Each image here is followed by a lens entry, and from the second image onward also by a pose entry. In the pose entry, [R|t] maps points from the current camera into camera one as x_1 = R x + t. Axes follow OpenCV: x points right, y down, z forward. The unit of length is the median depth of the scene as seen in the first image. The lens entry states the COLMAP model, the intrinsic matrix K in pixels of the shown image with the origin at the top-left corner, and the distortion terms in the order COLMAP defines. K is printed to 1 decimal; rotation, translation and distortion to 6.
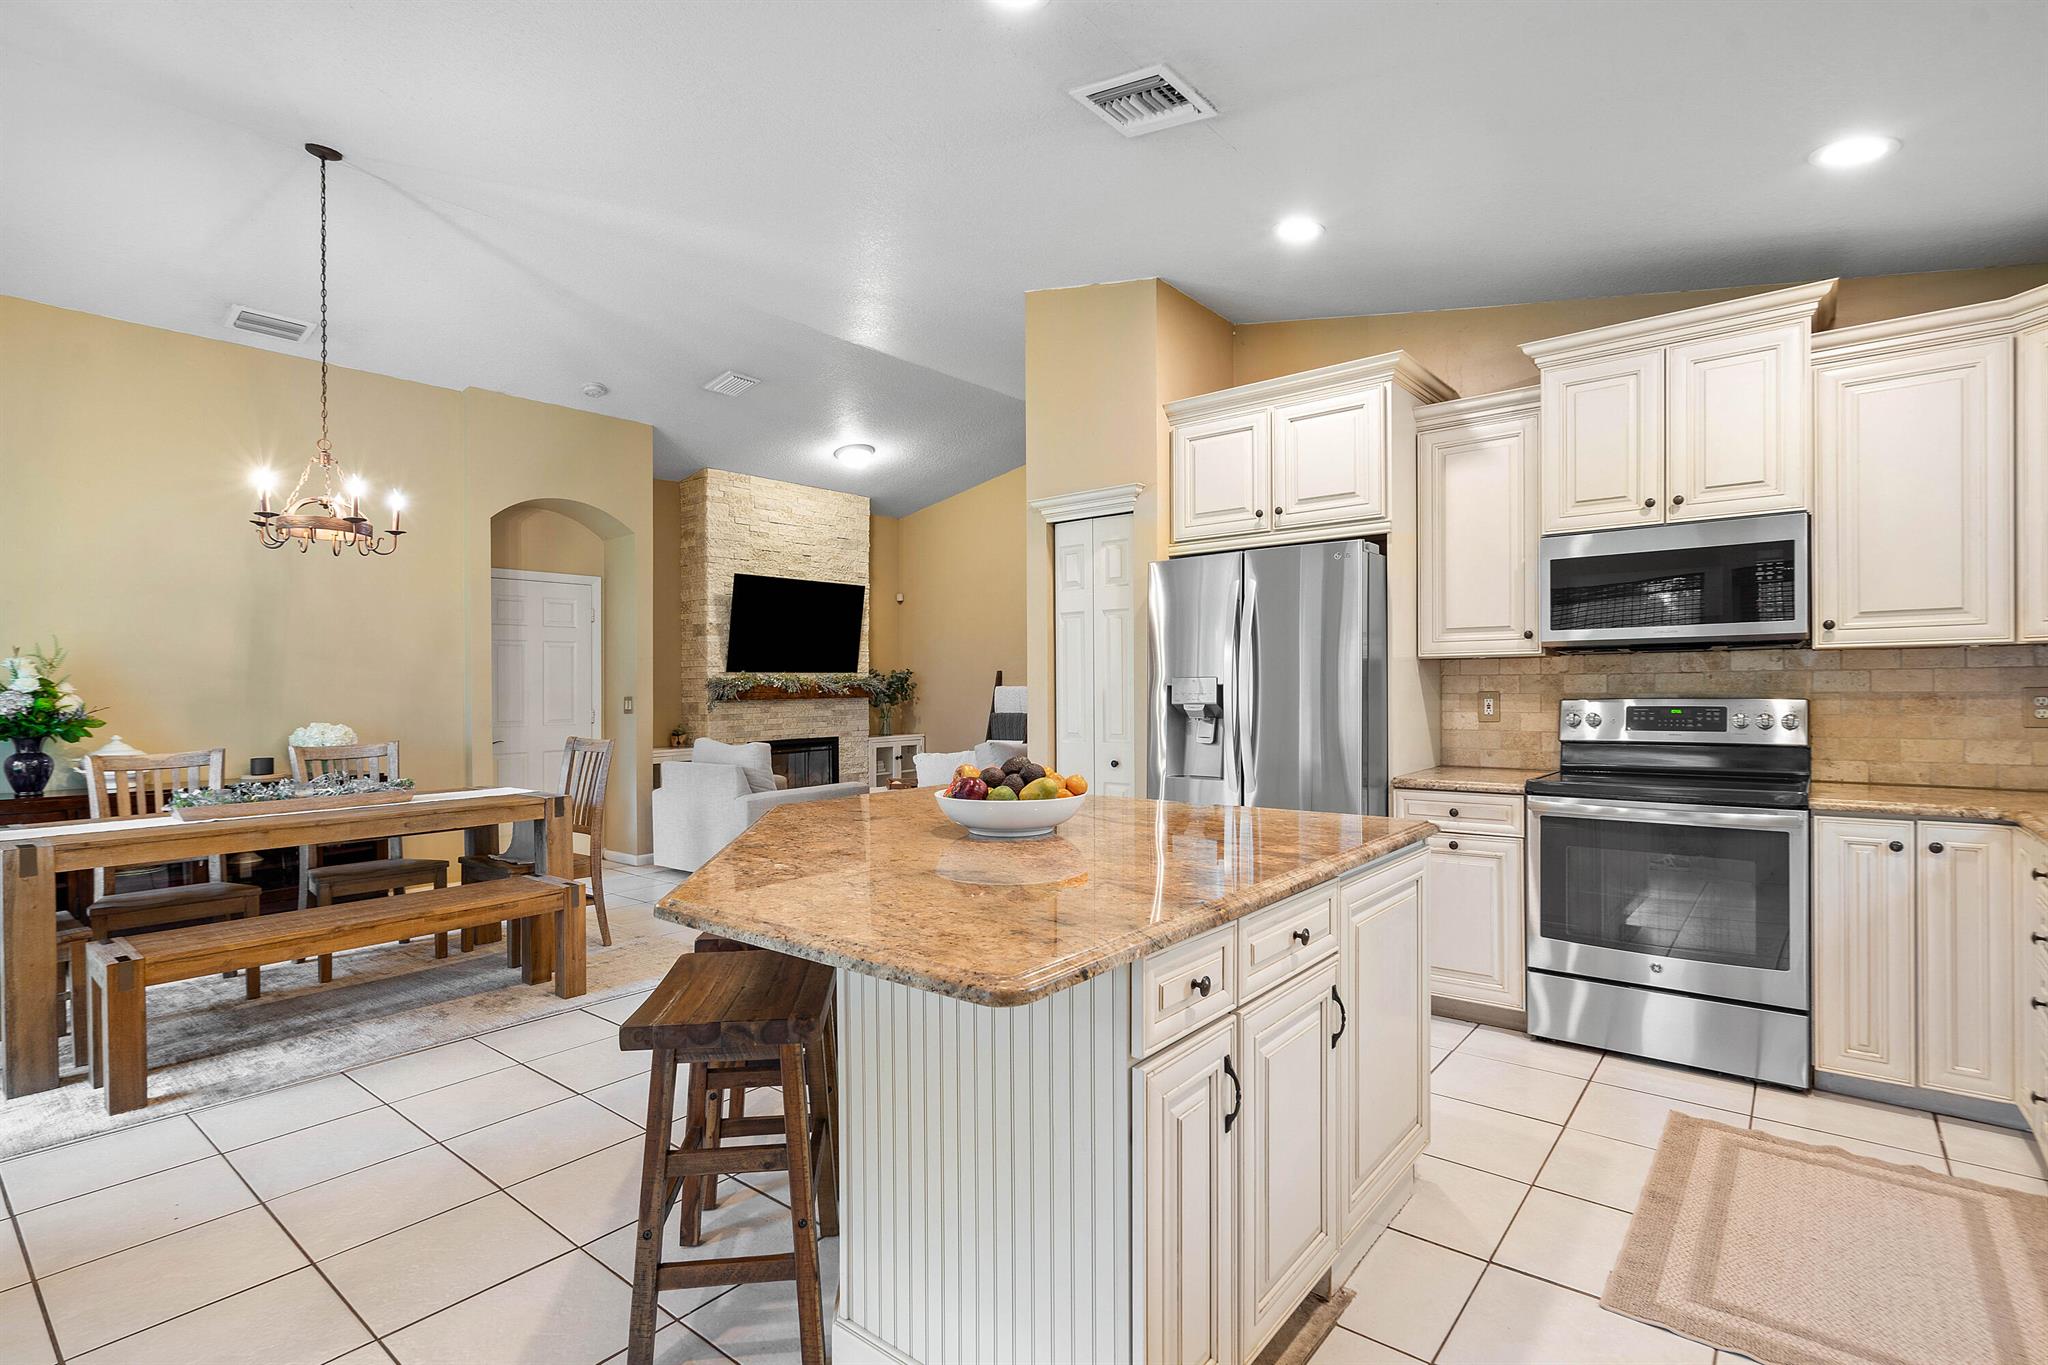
lens RADIAL K [[985.7, 0, 1017.0], [0, 985.7, 640.7], [0, 0, 1]] dist [-0.001264, -0.000071]
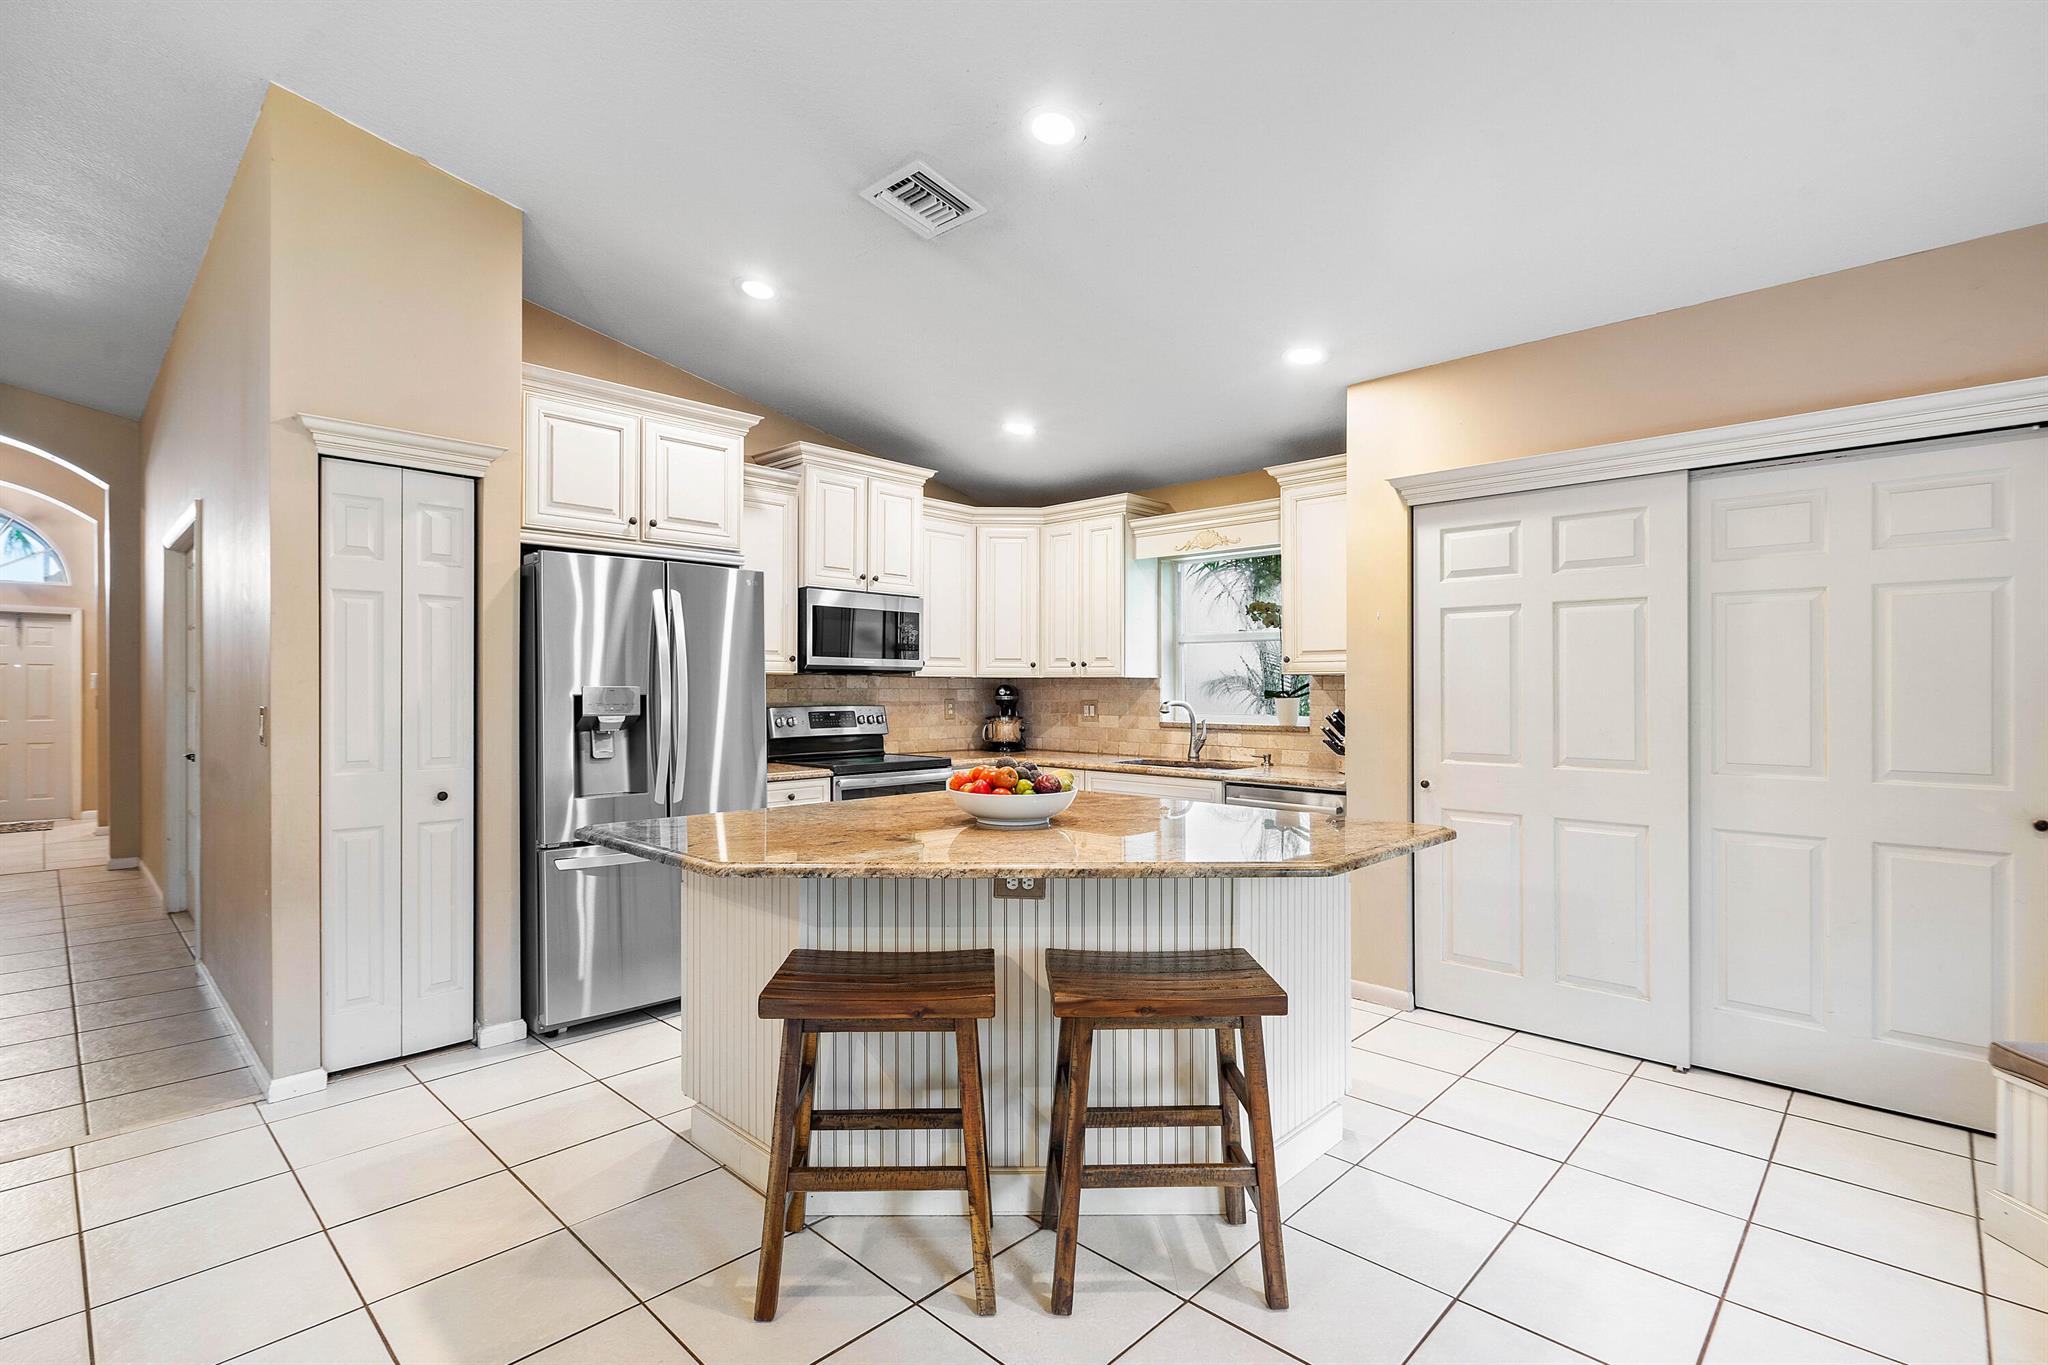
lens RADIAL K [[964.3, 0, 1014.8], [0, 964.3, 684.9], [0, 0, 1]] dist [-0.003917, -0.000350]
pose [[0.079787, 0.016469, 0.996676, -0.340858], [-0.051491, 0.998597, -0.012378, 0.013533], [-0.995481, -0.050332, 0.080523, 0.267469]]
